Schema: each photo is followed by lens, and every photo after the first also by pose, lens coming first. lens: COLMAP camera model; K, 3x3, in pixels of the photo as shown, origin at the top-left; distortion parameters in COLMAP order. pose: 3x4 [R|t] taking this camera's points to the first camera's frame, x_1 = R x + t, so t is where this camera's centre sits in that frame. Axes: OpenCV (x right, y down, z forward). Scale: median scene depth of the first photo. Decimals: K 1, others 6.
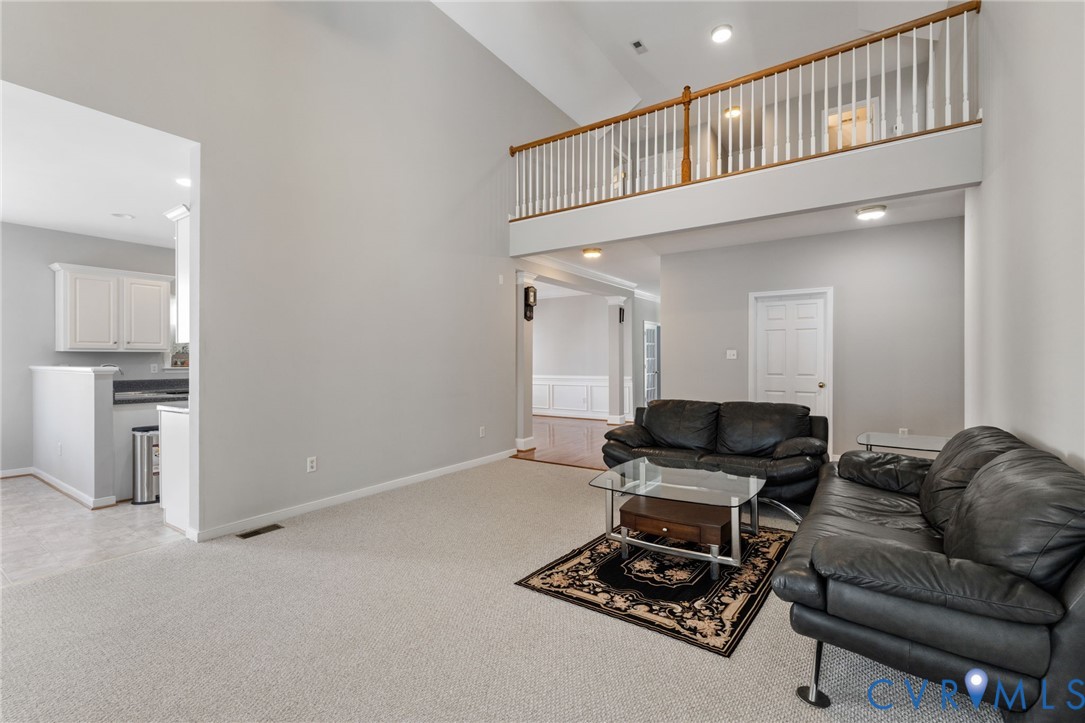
lens RADIAL K [[473.3, 0, 539.6], [0, 473.3, 363.8], [0, 0, 1]] dist [-0.000983, -0.000205]
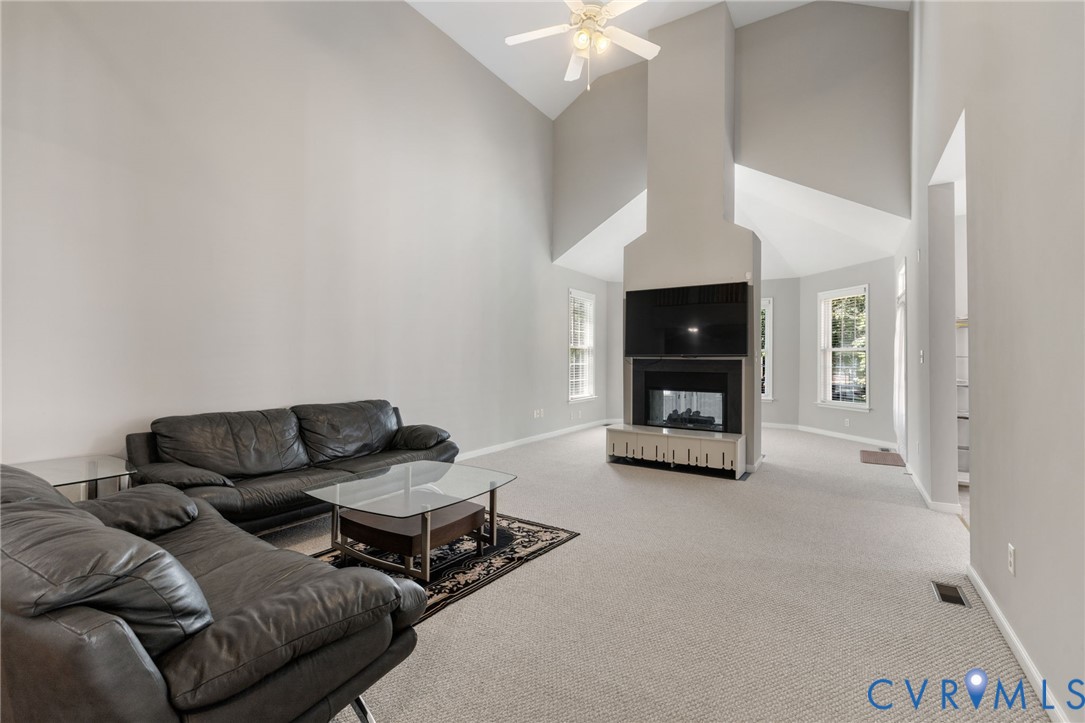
lens RADIAL K [[473.3, 0, 539.6], [0, 473.3, 363.8], [0, 0, 1]] dist [-0.000983, -0.000205]
pose [[-0.999649, -0.004914, -0.026023, 0.089542], [-0.005088, 0.999965, 0.006620, -0.005302], [0.025989, 0.006750, -0.999639, 2.220400]]
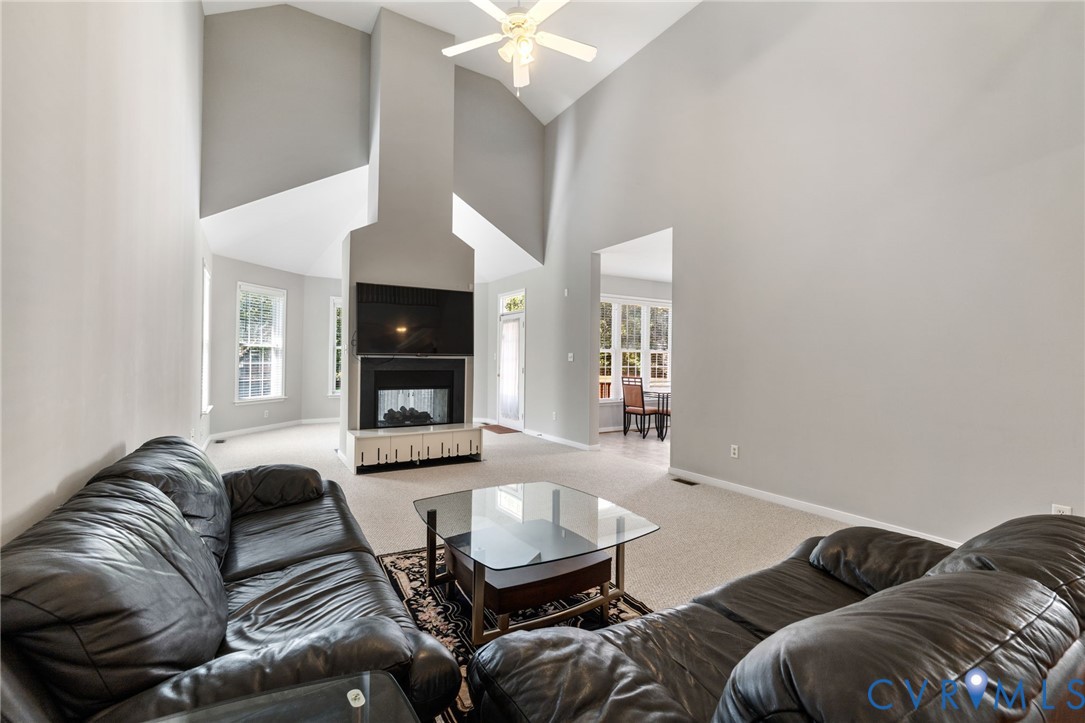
lens RADIAL K [[473.3, 0, 539.6], [0, 473.3, 363.8], [0, 0, 1]] dist [-0.000983, -0.000205]
pose [[-0.414149, 0.003197, -0.910204, 1.138025], [-0.008214, 0.999940, 0.007250, -0.009709], [0.910172, 0.010479, -0.414098, 1.537305]]
